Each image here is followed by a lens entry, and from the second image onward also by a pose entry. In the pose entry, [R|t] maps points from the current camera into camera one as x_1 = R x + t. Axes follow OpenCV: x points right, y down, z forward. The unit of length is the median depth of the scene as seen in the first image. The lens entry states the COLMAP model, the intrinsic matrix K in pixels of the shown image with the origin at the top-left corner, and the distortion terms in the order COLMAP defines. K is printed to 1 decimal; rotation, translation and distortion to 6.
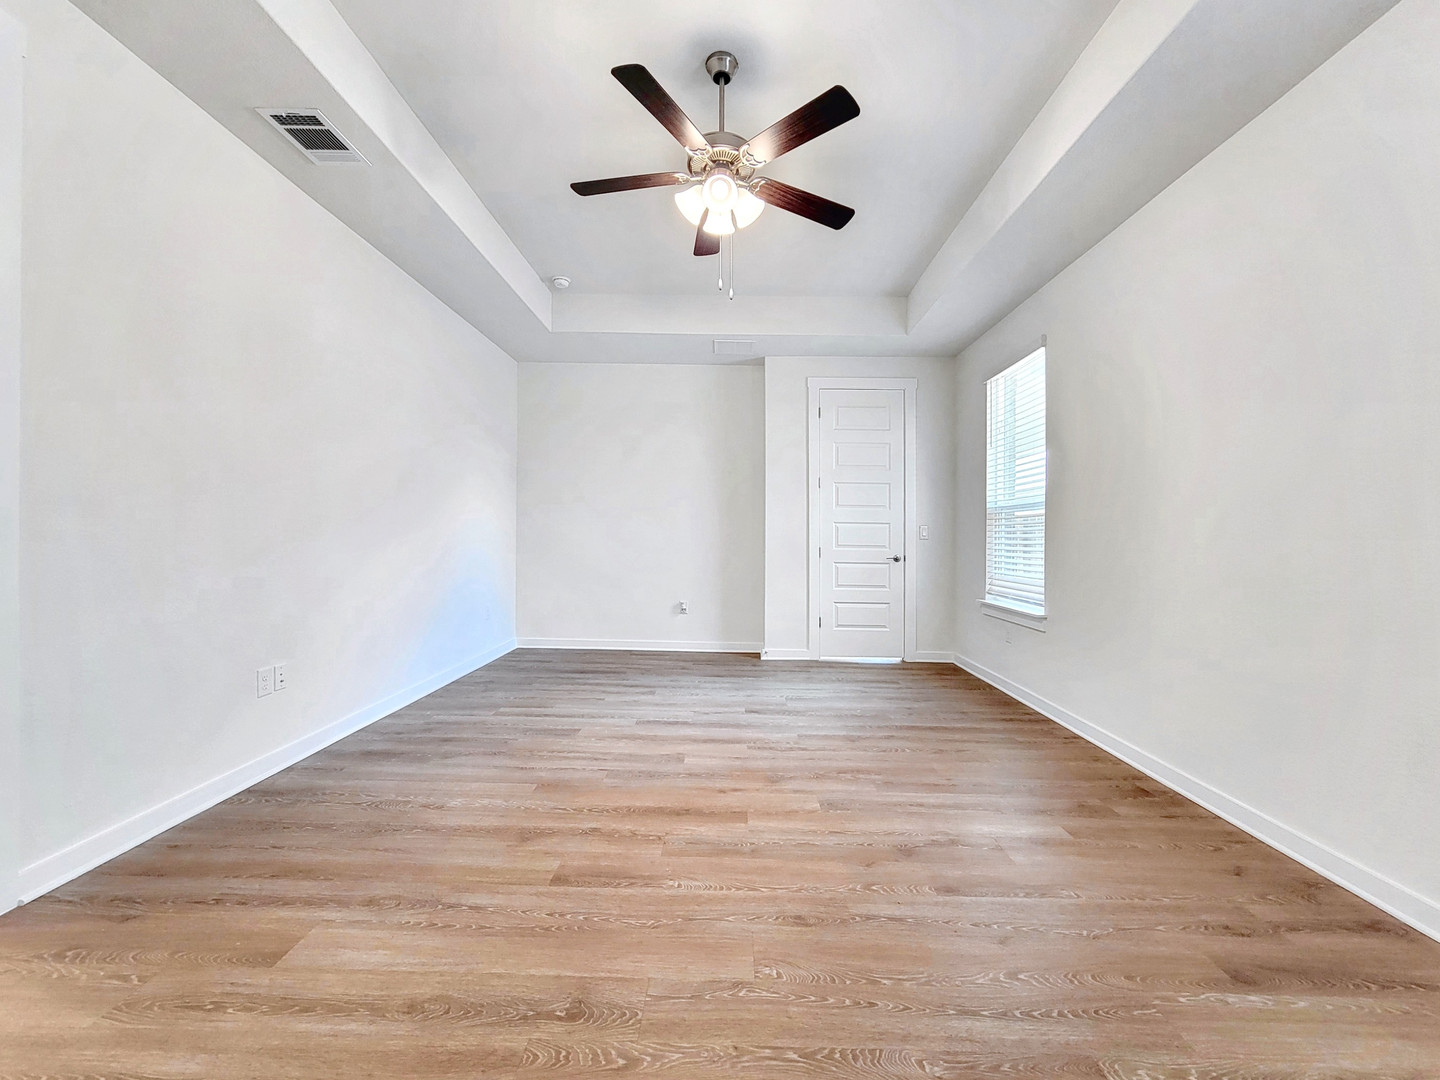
lens RADIAL K [[591.1, 0, 729.9], [0, 591.1, 548.2], [0, 0, 1]] dist [-0.004673, 0.002784]
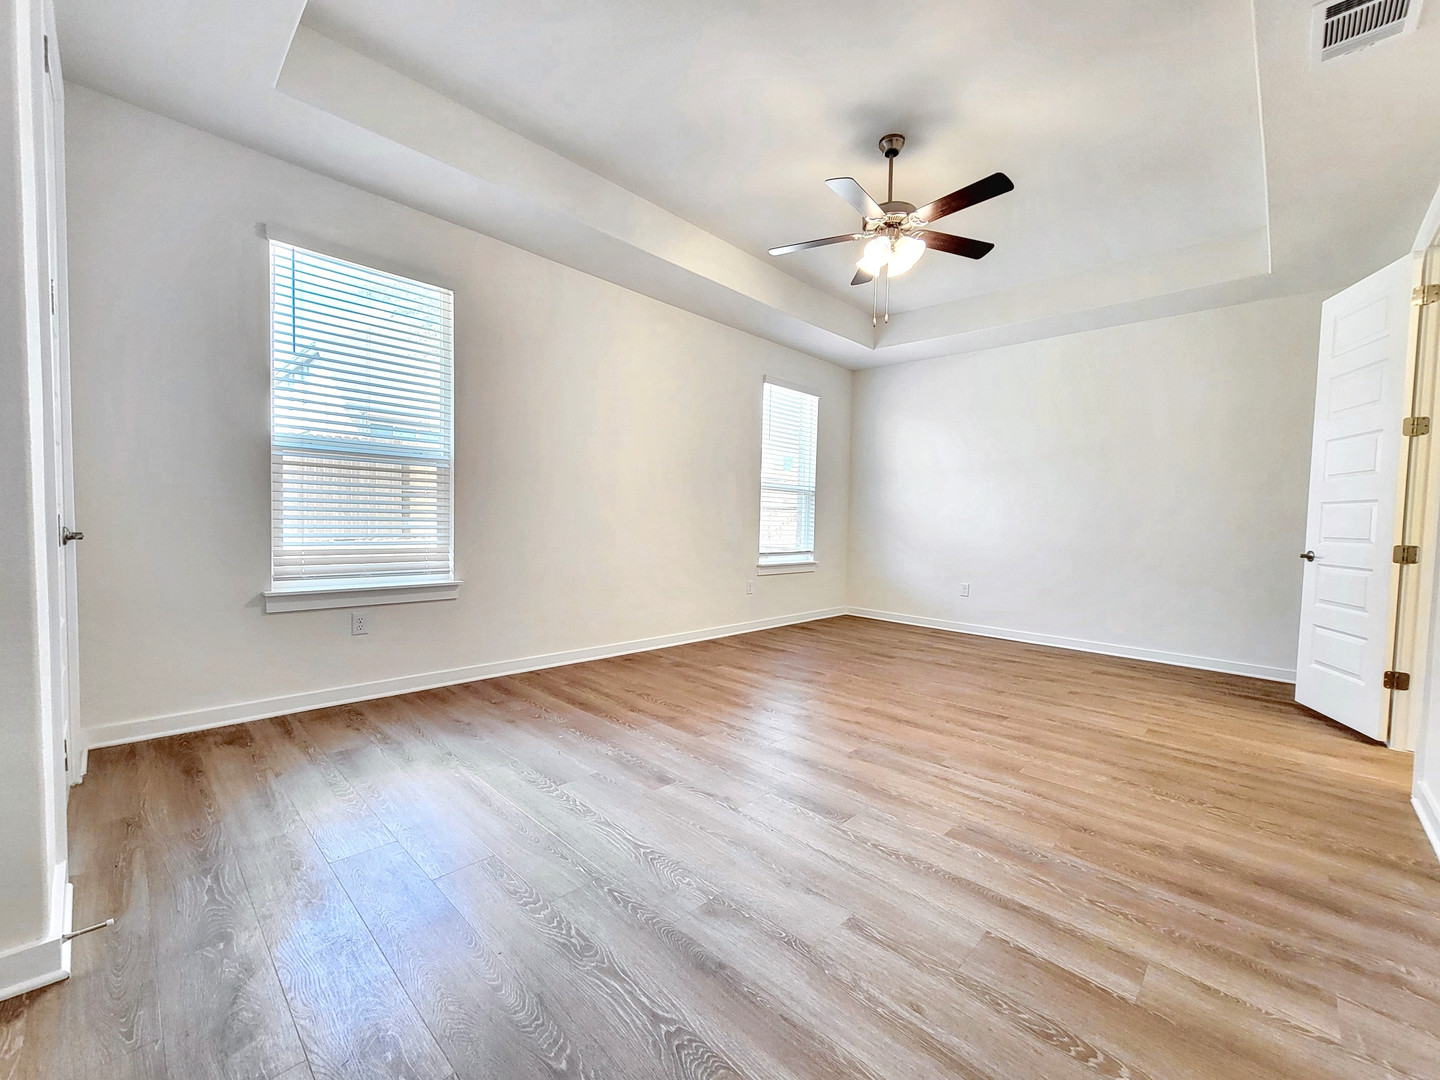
lens RADIAL K [[591.1, 0, 725.8], [0, 591.1, 539.6], [0, 0, 1]] dist [-0.004673, 0.002784]
pose [[-0.722260, -0.061823, 0.688853, -0.484228], [-0.026994, 0.997758, 0.061243, -0.025476], [-0.691095, 0.025638, -0.722309, 1.573976]]
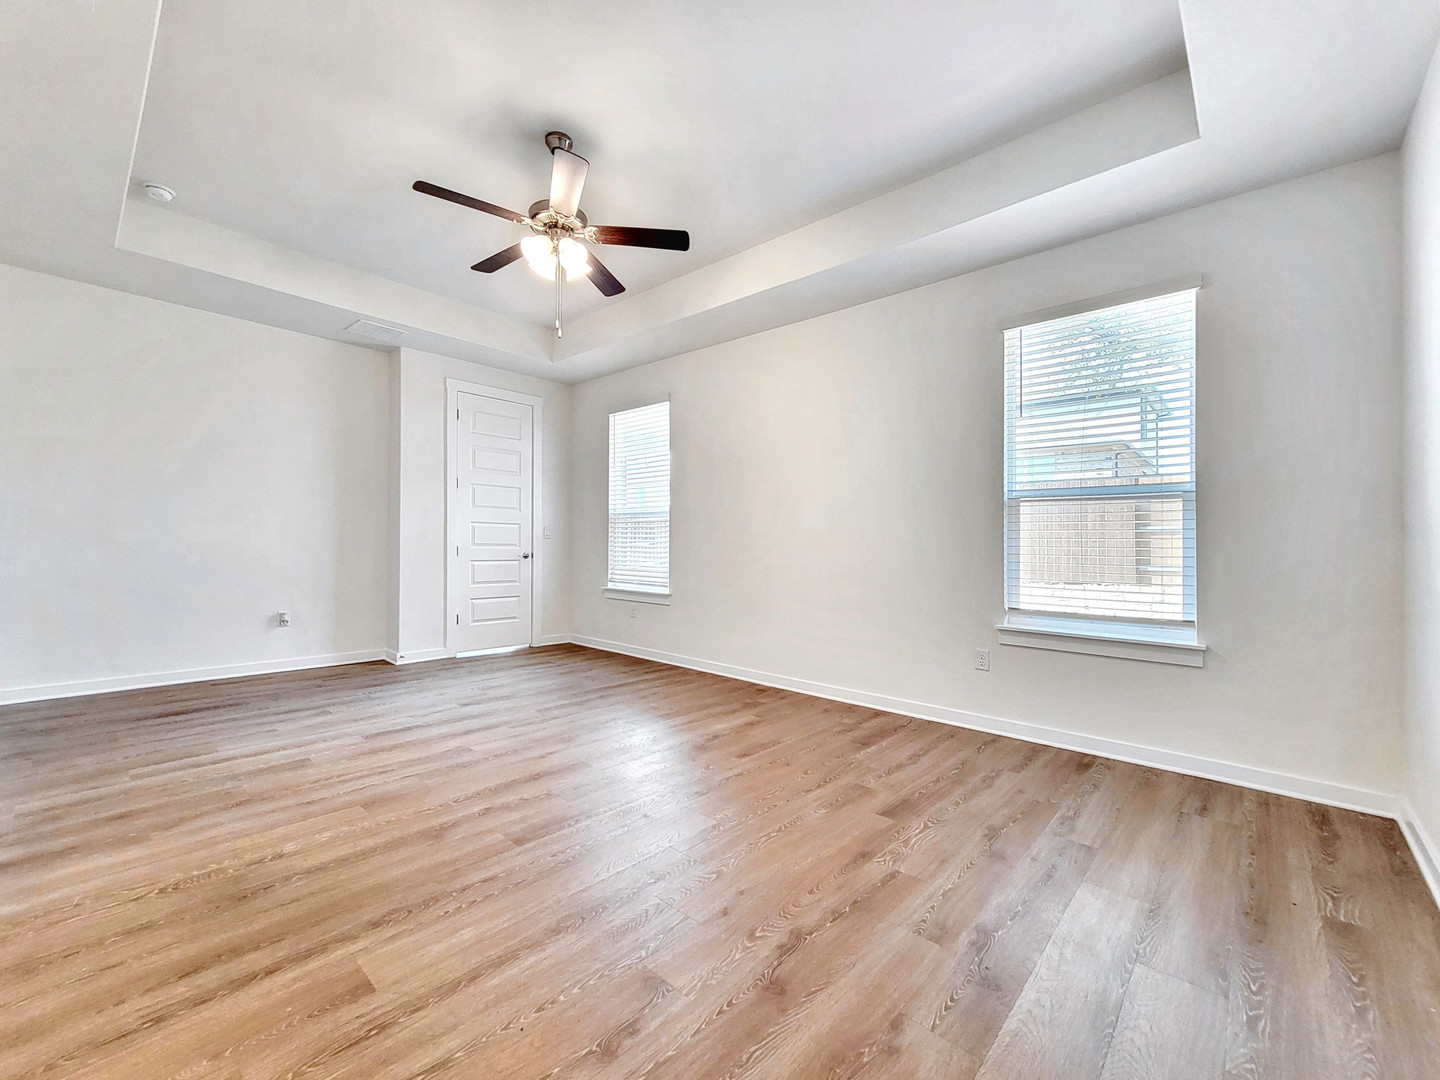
lens RADIAL K [[591.1, 0, 715.8], [0, 591.1, 537.0], [0, 0, 1]] dist [-0.004673, 0.002784]
pose [[0.668668, 0.004111, 0.743550, -0.492773], [0.007898, 0.999889, -0.012630, -0.000008], [-0.743519, 0.014318, 0.668561, -0.020375]]
